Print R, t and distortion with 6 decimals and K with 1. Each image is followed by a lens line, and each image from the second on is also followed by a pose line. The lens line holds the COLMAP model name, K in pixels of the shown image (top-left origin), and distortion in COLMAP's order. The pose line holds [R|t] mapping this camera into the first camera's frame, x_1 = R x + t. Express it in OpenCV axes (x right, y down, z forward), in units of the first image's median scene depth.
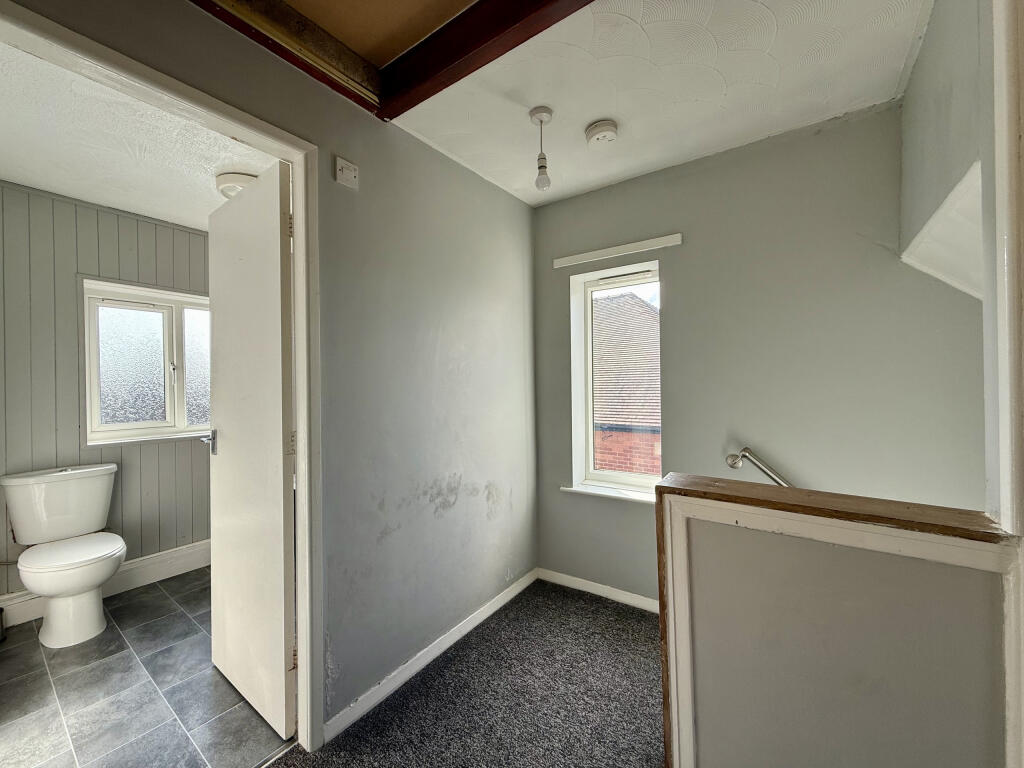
lens RADIAL K [[406.5, 0, 512.0], [0, 406.5, 384.0], [0, 0, 1]] dist [0.000015, 0.000081]
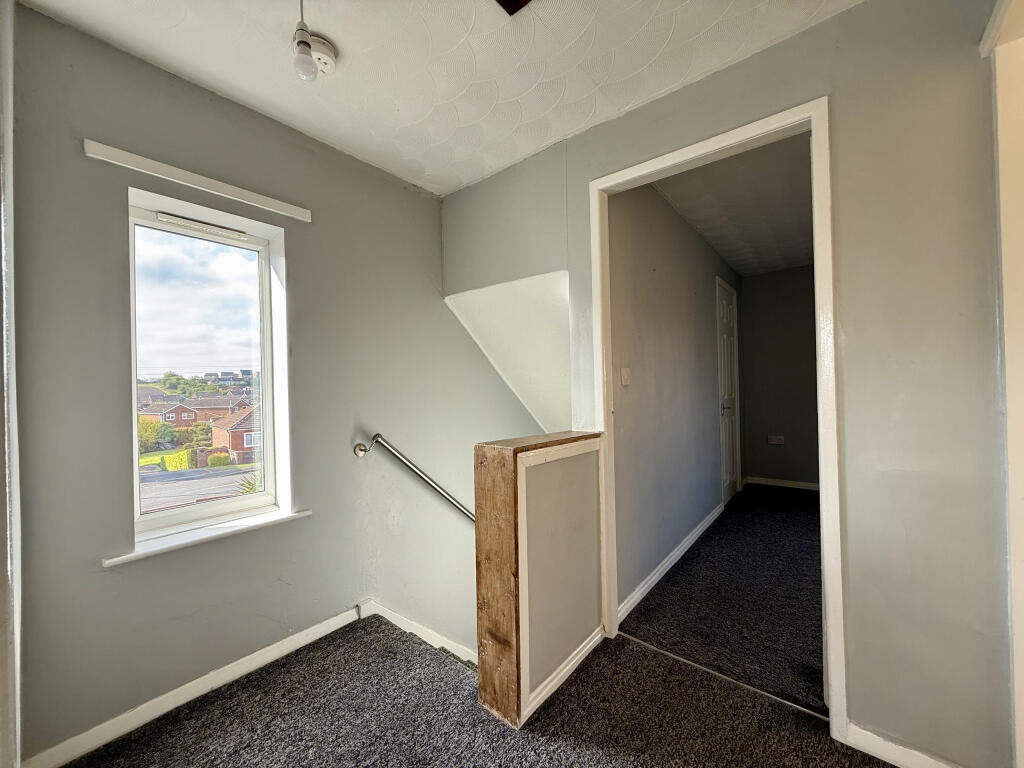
lens RADIAL K [[406.5, 0, 512.0], [0, 406.5, 384.0], [0, 0, 1]] dist [0.000015, 0.000081]
pose [[0.079461, 0.022420, 0.996586, -0.472806], [0.017876, 0.999554, -0.023912, 0.049598], [-0.996678, 0.019716, 0.079025, 0.508047]]
